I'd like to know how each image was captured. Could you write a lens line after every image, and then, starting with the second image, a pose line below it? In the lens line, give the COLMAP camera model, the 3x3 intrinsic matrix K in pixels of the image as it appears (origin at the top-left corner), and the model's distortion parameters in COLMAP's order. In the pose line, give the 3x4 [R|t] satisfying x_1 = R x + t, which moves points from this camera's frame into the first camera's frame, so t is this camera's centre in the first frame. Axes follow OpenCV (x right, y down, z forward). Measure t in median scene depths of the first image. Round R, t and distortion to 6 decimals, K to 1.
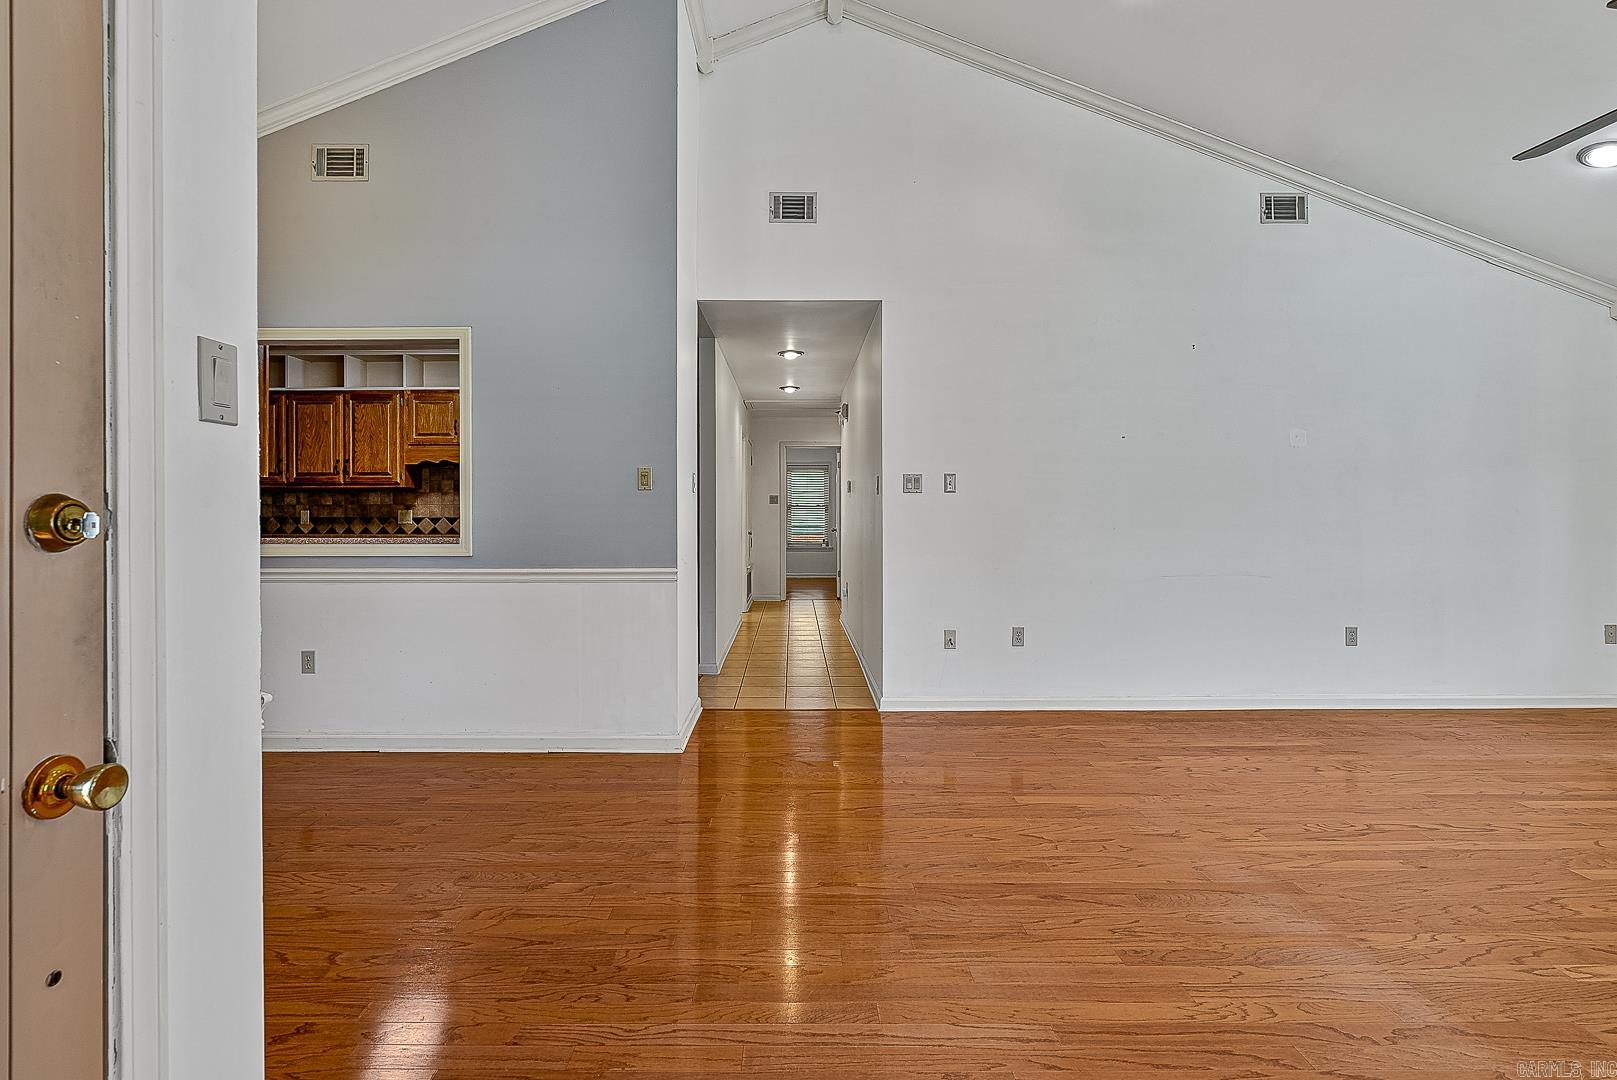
lens RADIAL K [[756.2, 0, 798.3], [0, 756.2, 534.4], [0, 0, 1]] dist [-0.007792, 0.002896]
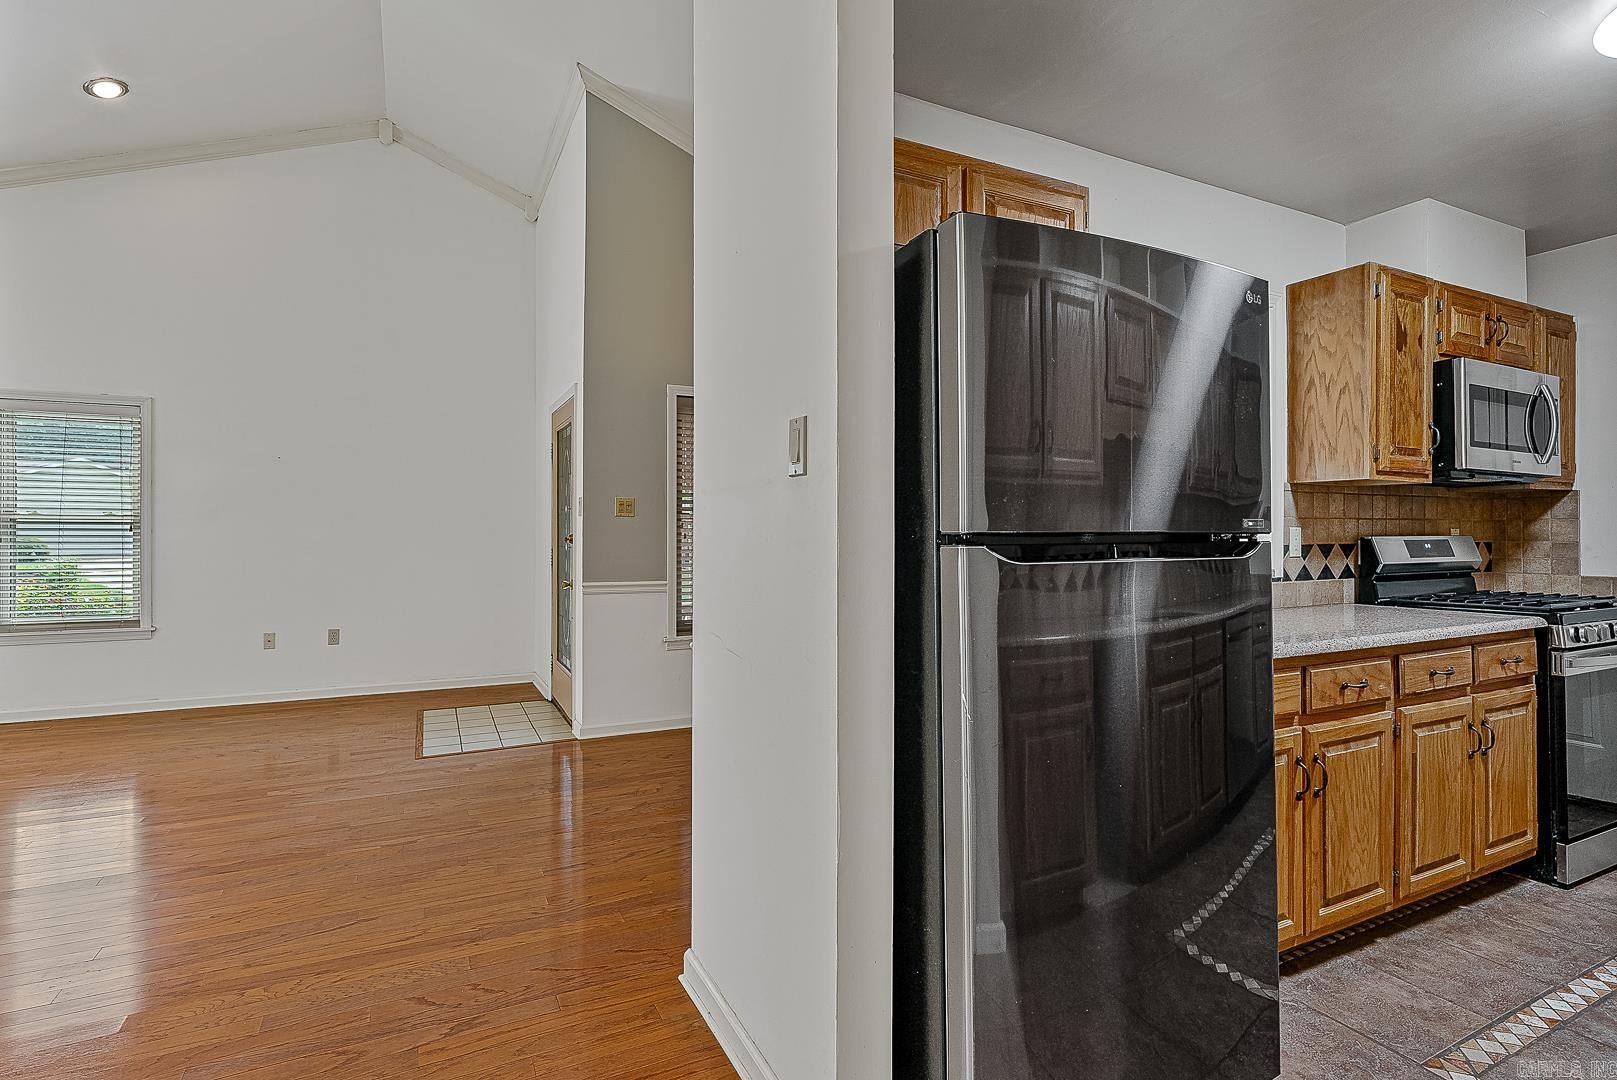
lens RADIAL K [[801.9, 0, 818.0], [0, 801.9, 542.0], [0, 0, 1]] dist [-0.003702, -0.006802]
pose [[-0.895201, 0.005529, -0.445629, 0.015023], [-0.009701, 0.999444, 0.031887, -0.051961], [0.445557, 0.032869, -0.894650, 1.867354]]
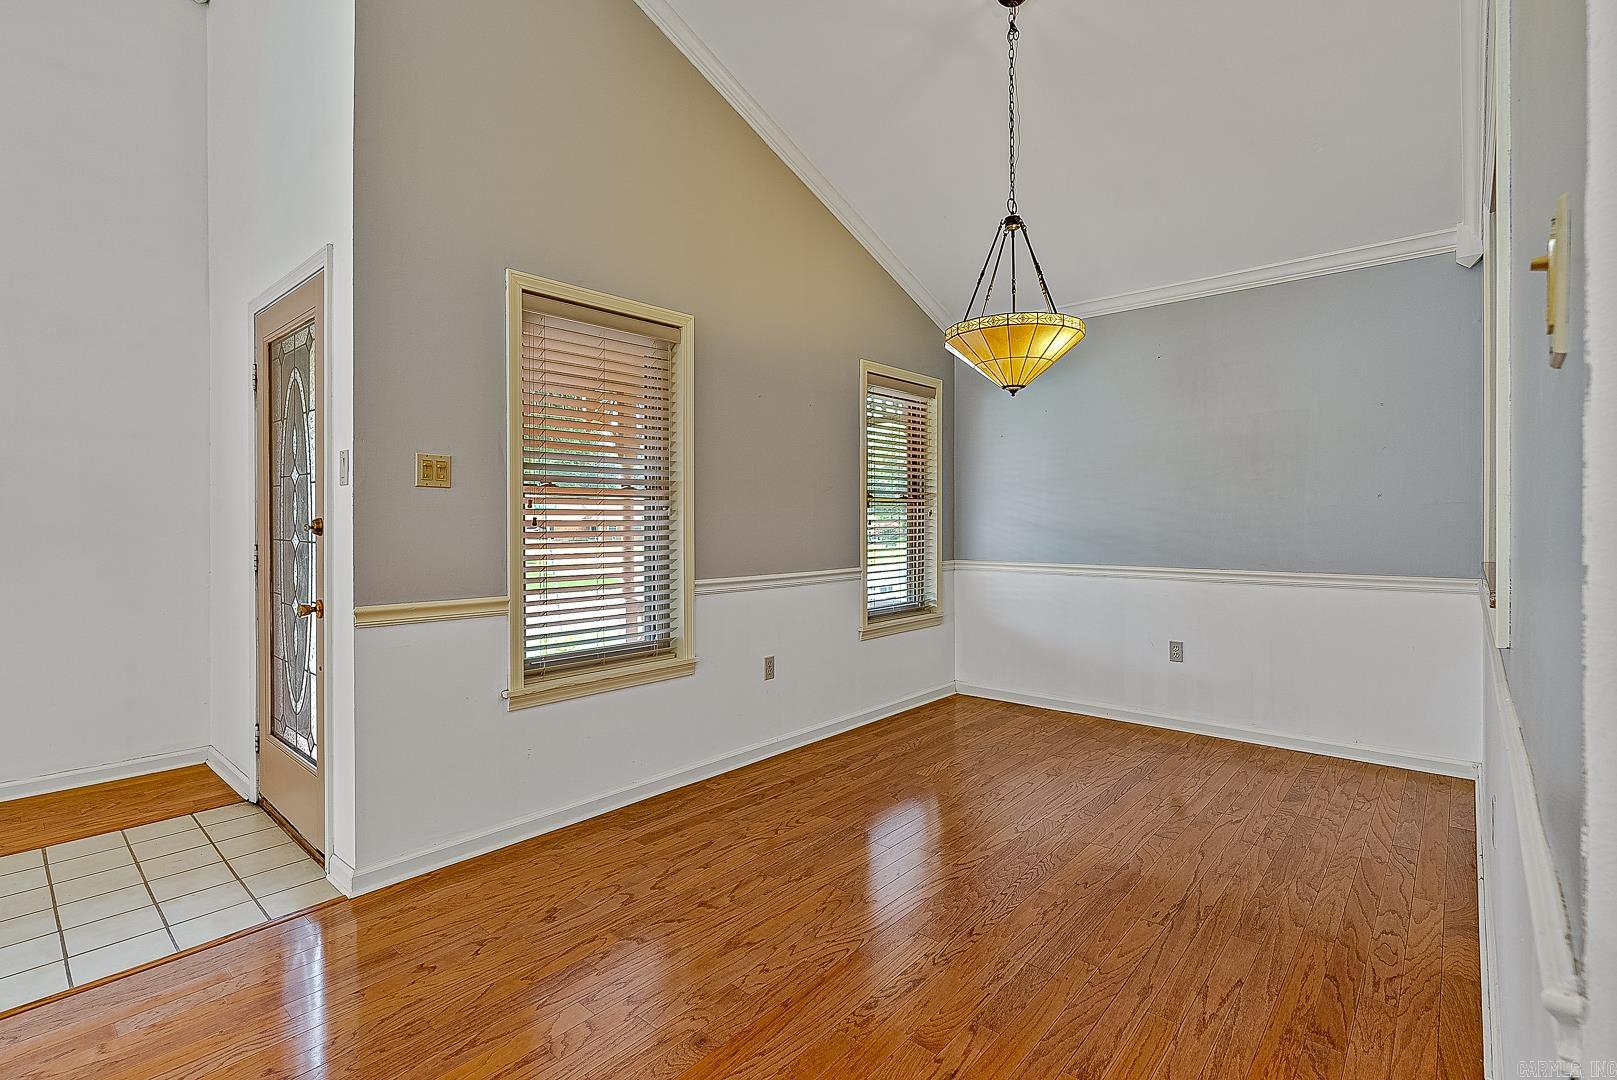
lens RADIAL K [[756.2, 0, 813.9], [0, 756.2, 523.0], [0, 0, 1]] dist [-0.007792, 0.002896]
pose [[-0.658559, 0.003411, -0.752521, 0.010694], [-0.017517, 0.999649, 0.019861, -0.032295], [0.752325, 0.026262, -0.658268, 1.193320]]
